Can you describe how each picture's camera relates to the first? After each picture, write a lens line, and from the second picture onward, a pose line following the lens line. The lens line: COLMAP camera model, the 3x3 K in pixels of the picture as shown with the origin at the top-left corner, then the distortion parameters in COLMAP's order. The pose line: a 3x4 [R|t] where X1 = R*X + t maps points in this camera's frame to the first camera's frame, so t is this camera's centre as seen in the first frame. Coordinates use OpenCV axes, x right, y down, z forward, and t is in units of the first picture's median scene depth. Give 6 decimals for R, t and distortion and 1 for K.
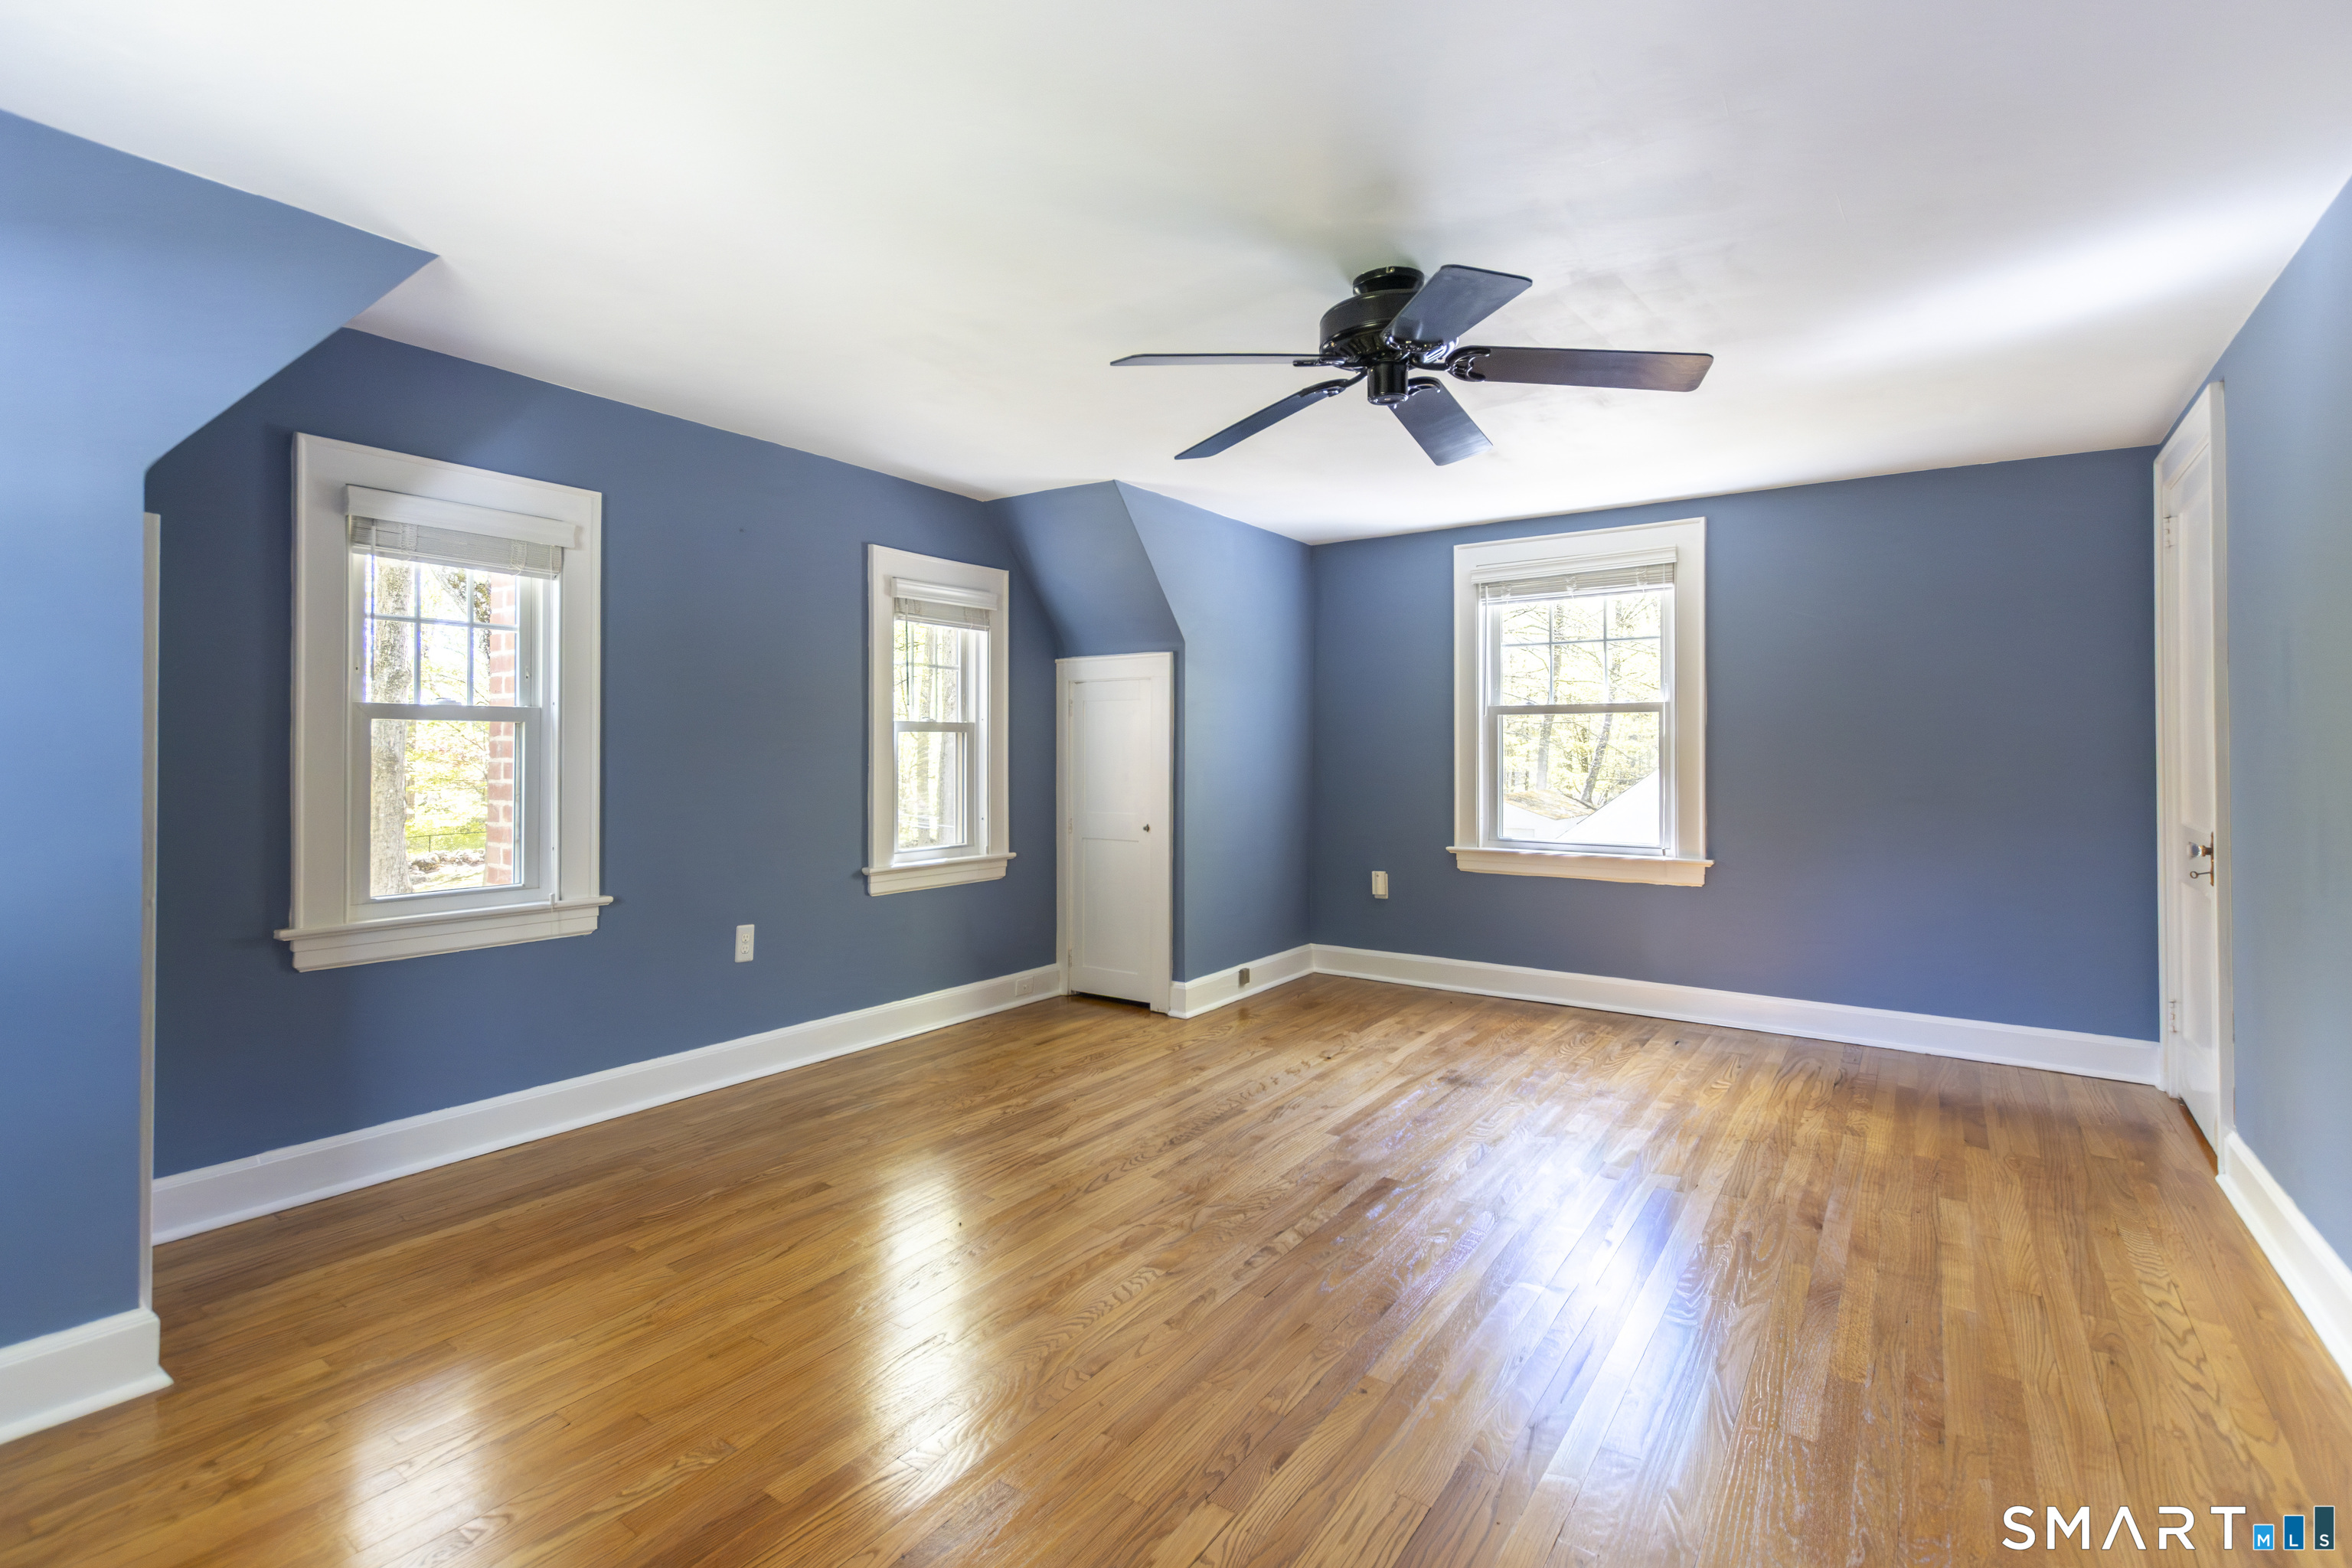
lens RADIAL K [[1097.3, 0, 1175.8], [0, 1097.3, 748.2], [0, 0, 1]] dist [0.001004, -0.000126]
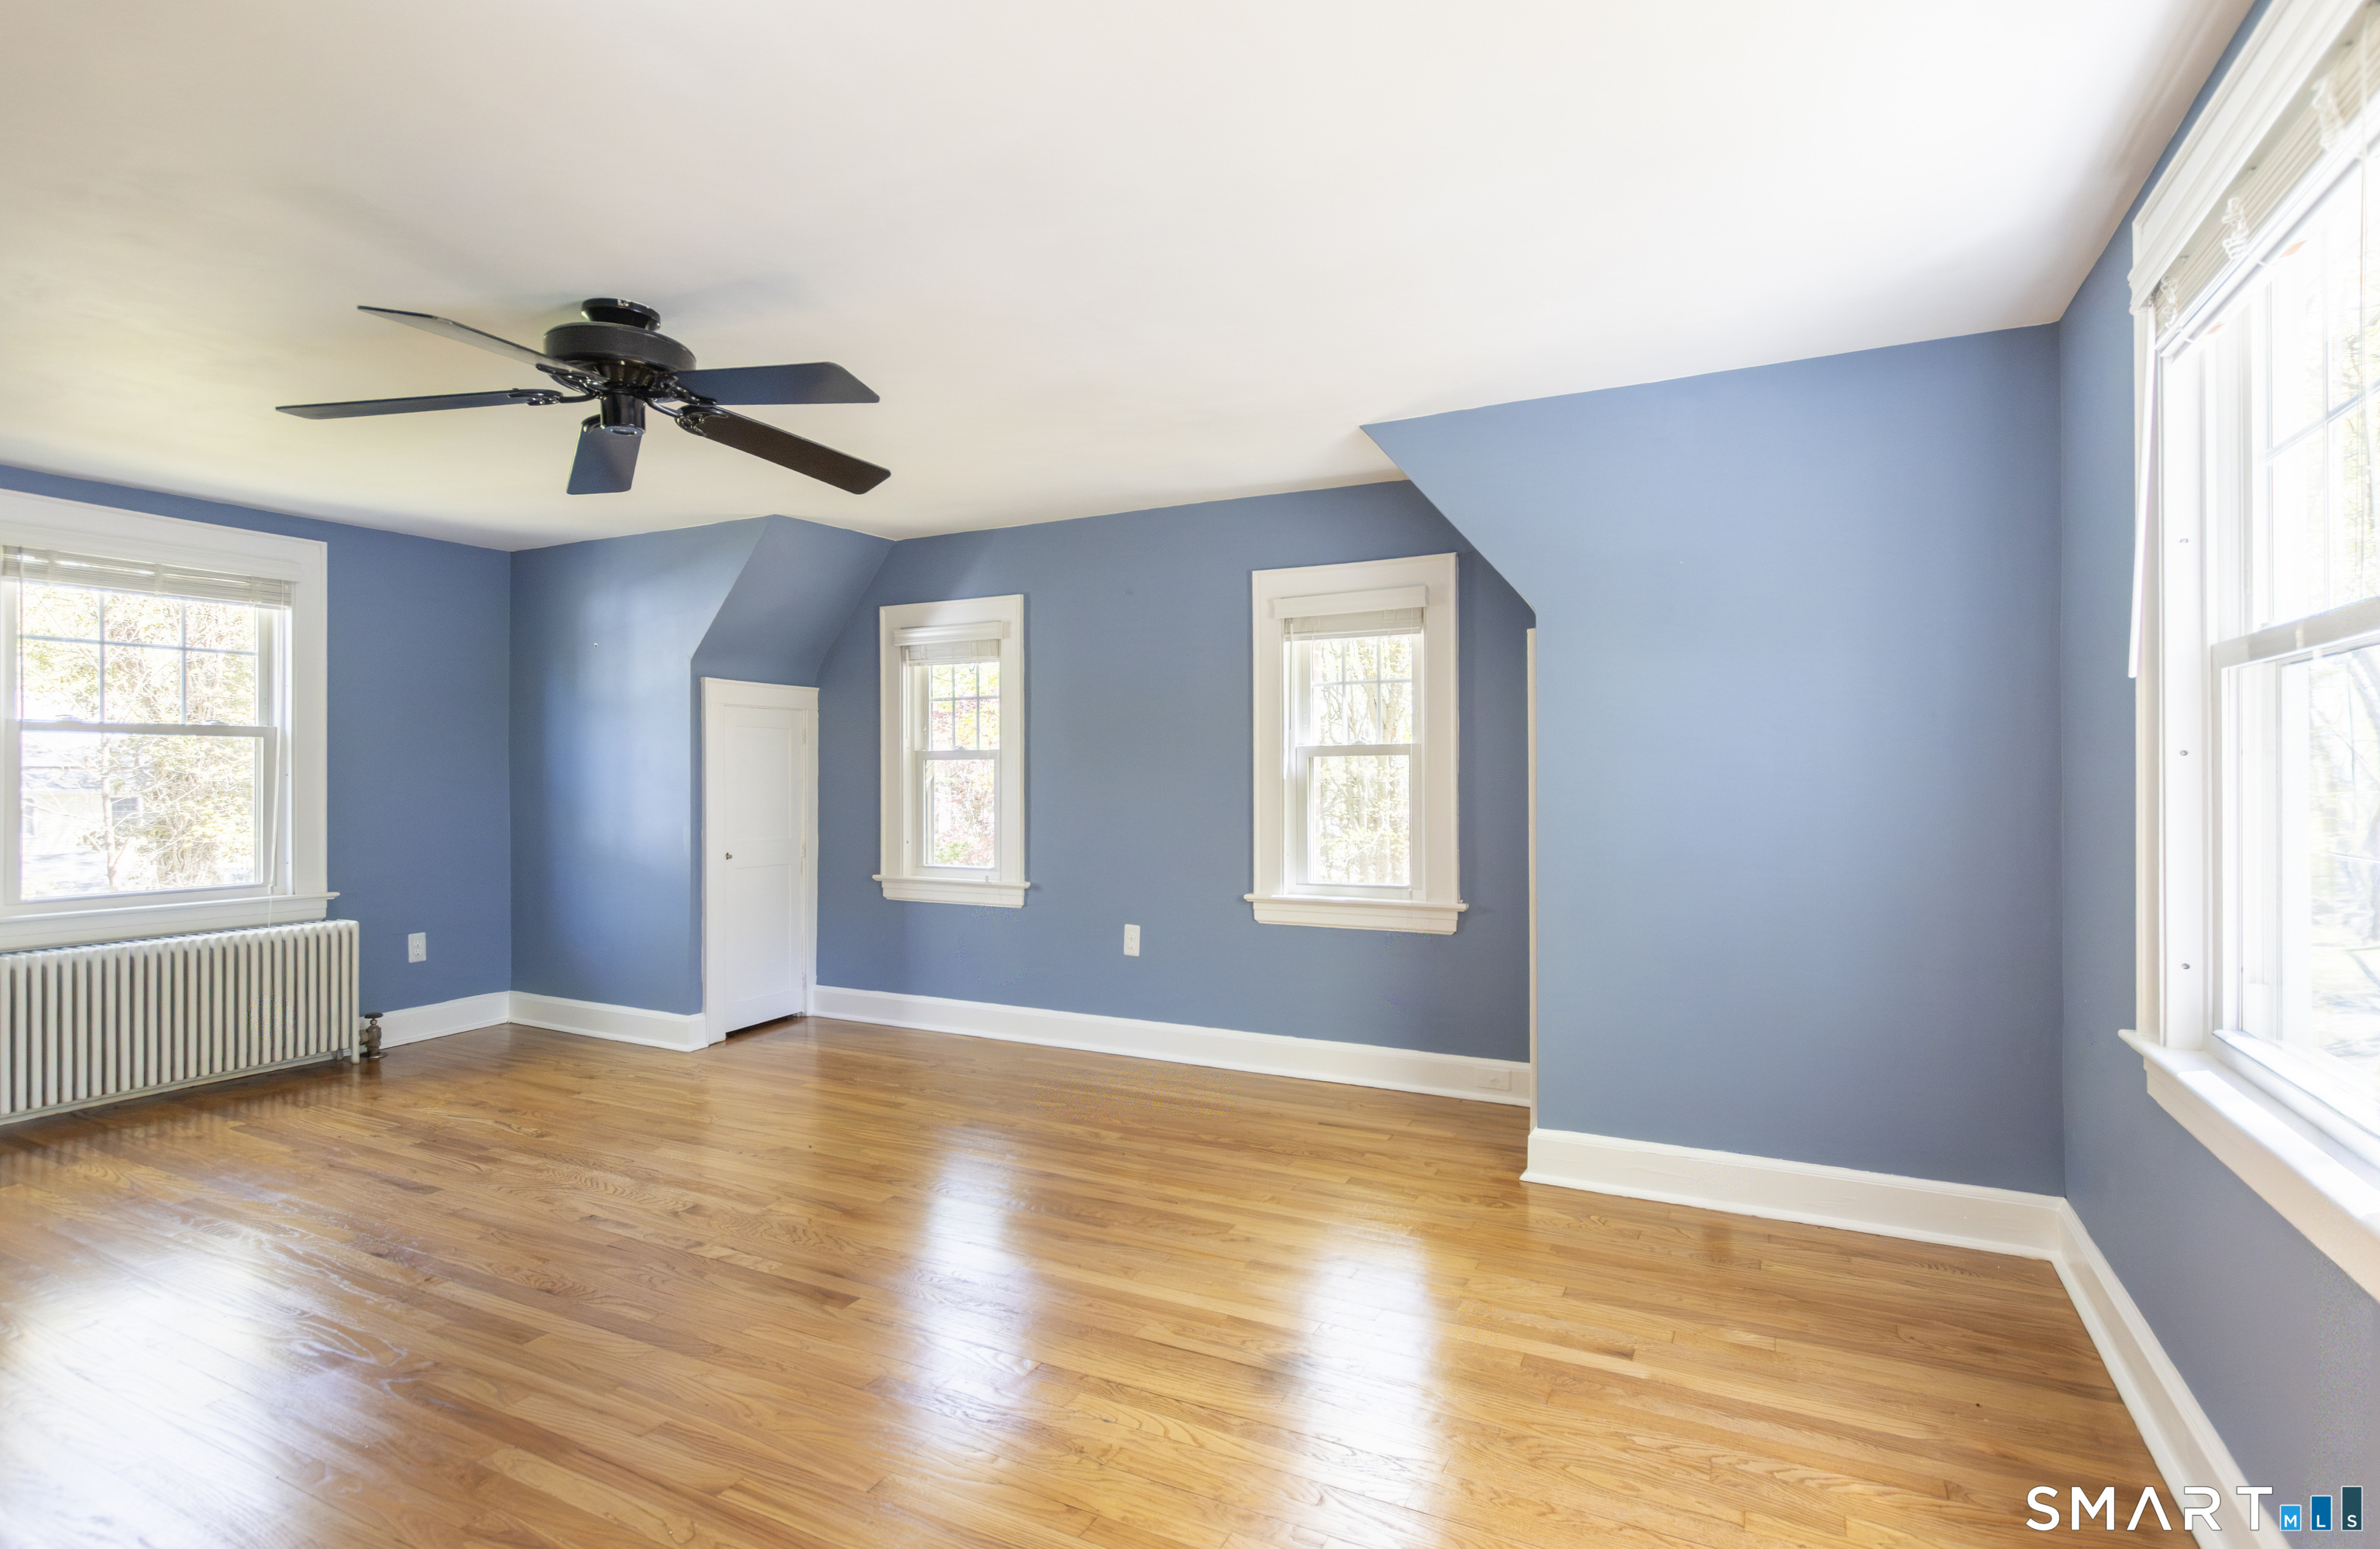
lens RADIAL K [[1164.6, 0, 1190.0], [0, 1164.6, 774.5], [0, 0, 1]] dist [-0.002010, -0.000116]
pose [[0.130025, -0.001760, -0.991509, 0.987877], [0.007503, 0.999972, -0.000791, 0.000162], [0.991482, -0.007336, 0.130035, 1.028734]]
